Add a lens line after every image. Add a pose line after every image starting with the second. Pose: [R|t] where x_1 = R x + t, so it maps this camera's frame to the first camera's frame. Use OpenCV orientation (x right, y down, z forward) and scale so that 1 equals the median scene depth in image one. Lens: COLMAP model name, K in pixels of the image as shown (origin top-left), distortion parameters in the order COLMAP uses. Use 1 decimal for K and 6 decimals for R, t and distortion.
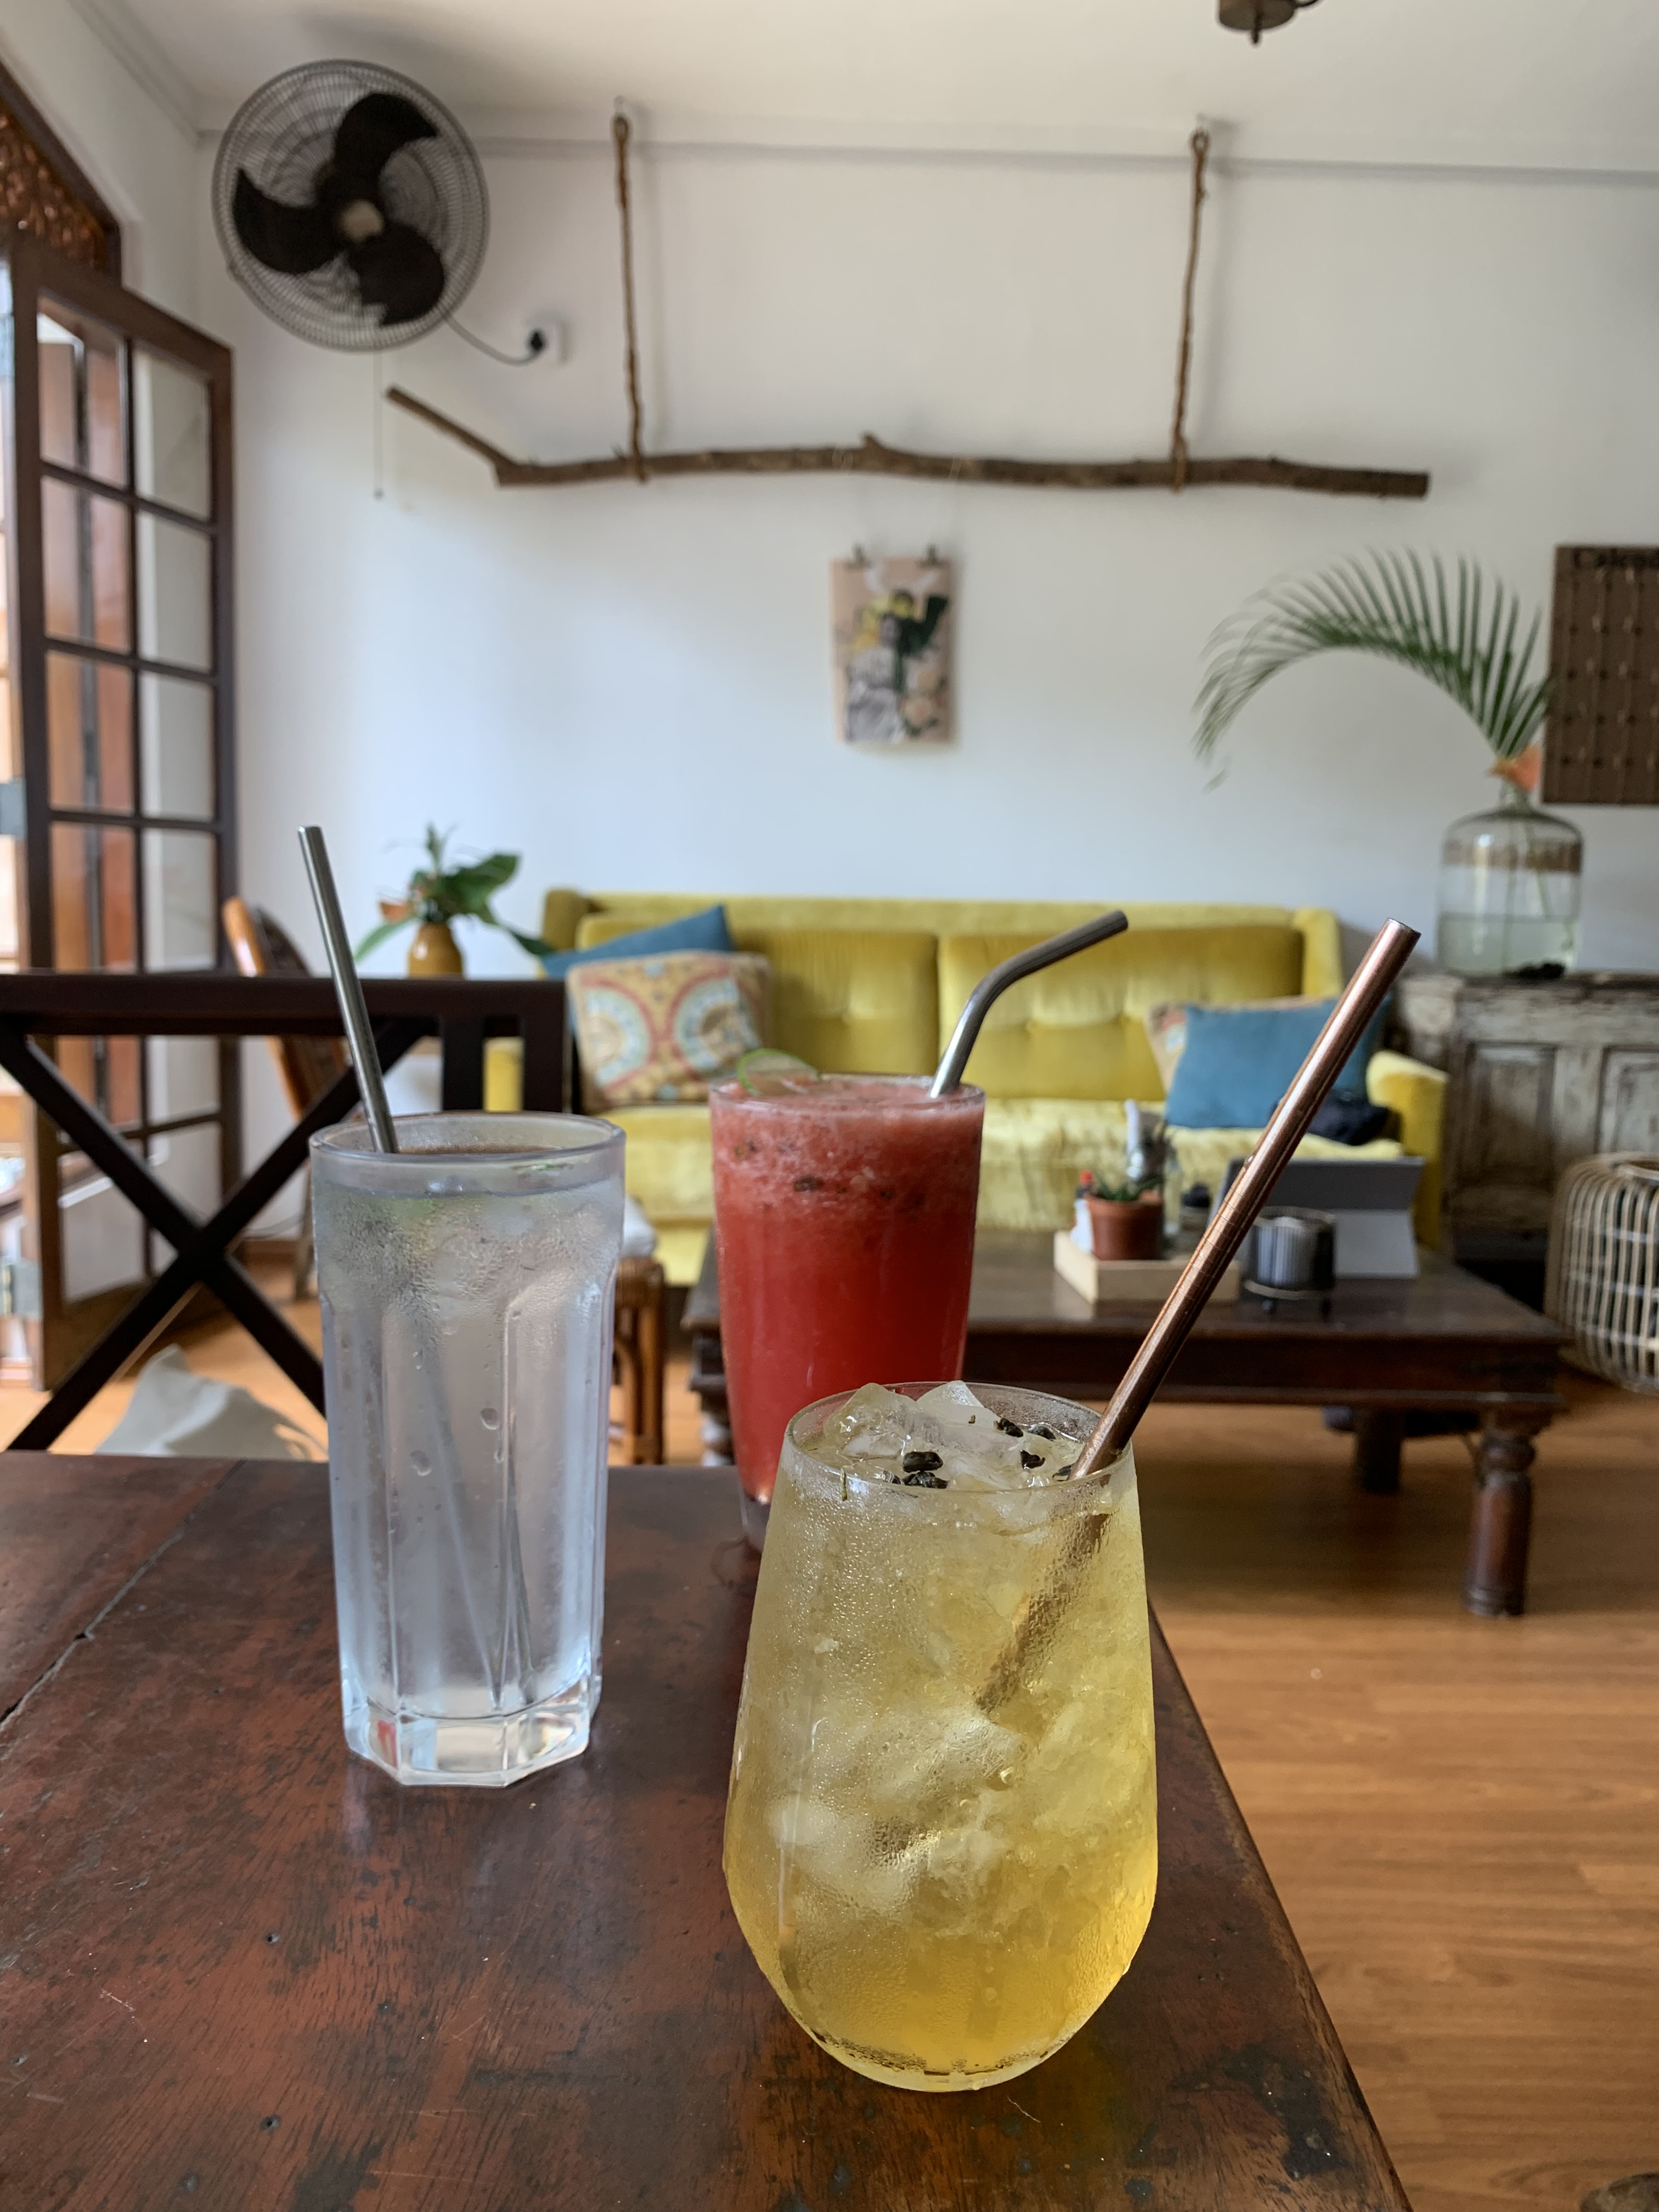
lens RADIAL K [[1689.8, 0, 841.0], [0, 1689.8, 1097.9], [0, 0, 1]] dist [0.022381, -0.023858]
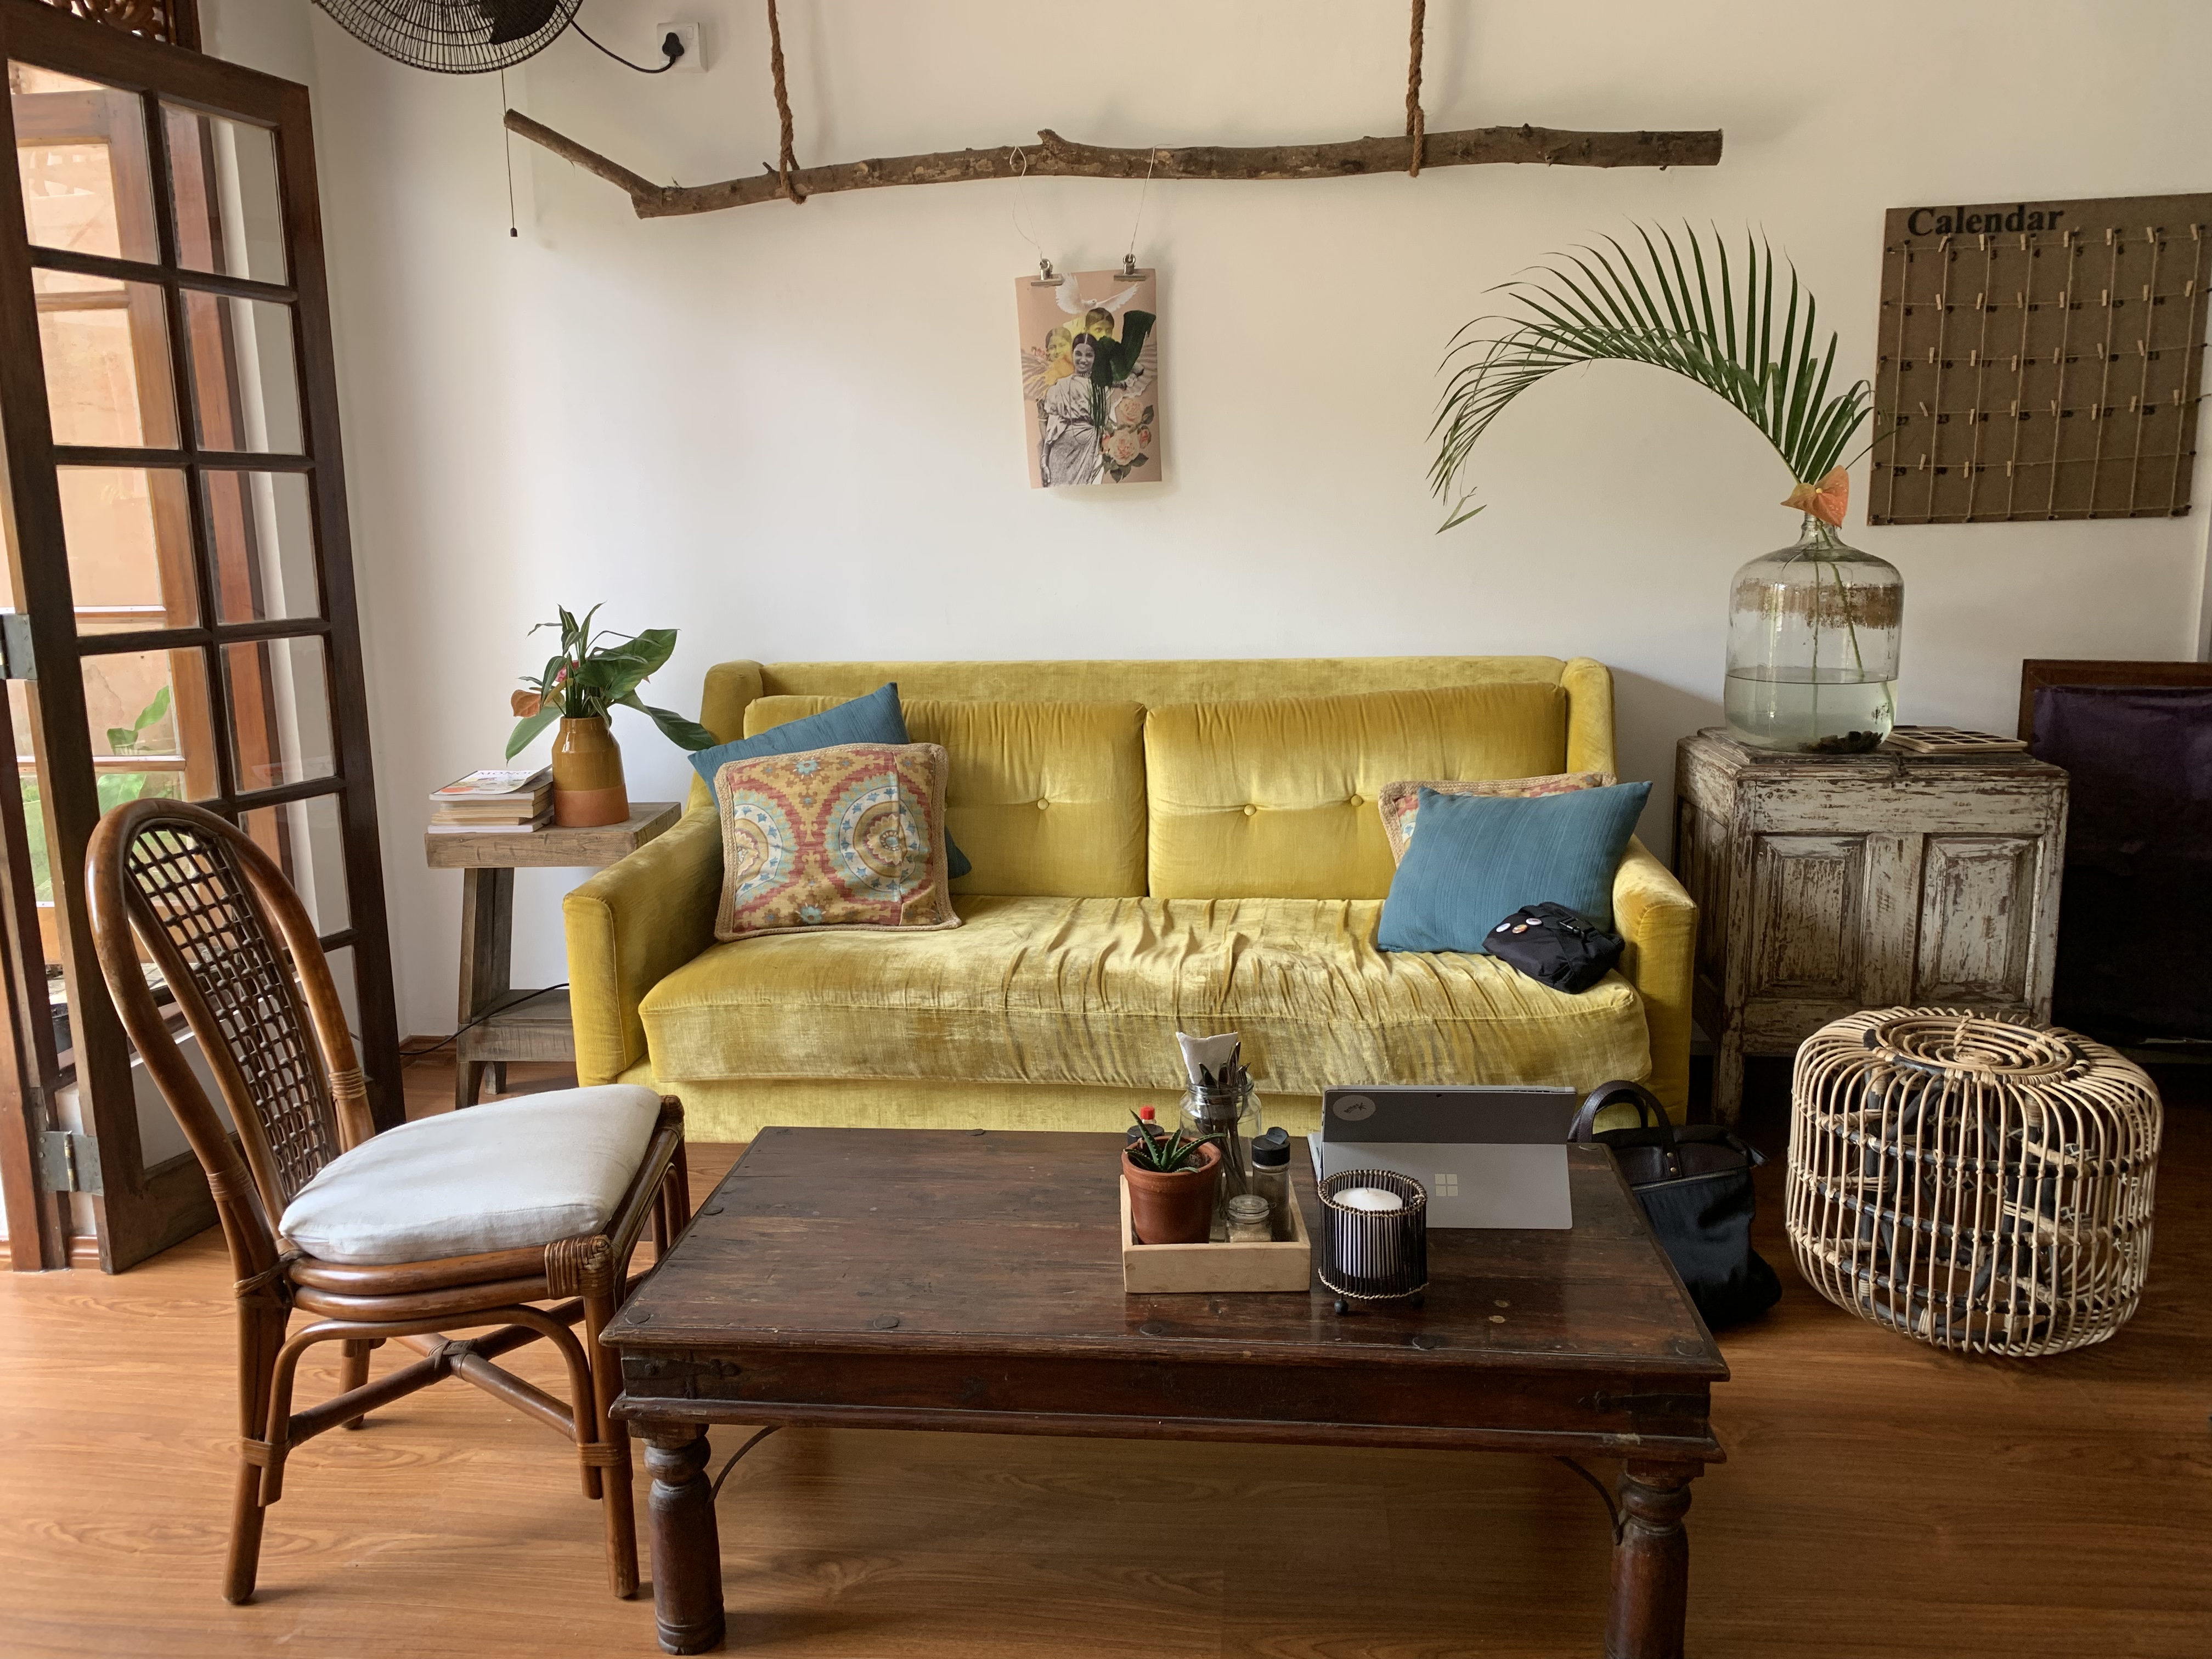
lens RADIAL K [[1689.8, 0, 1093.9], [0, 1689.8, 838.5], [0, 0, 1]] dist [0.022381, -0.023858]
pose [[0.993474, -0.017733, -0.112668, 0.132402], [0.024433, 0.997996, 0.058364, -0.081981], [0.111407, -0.060736, 0.991917, 0.124325]]
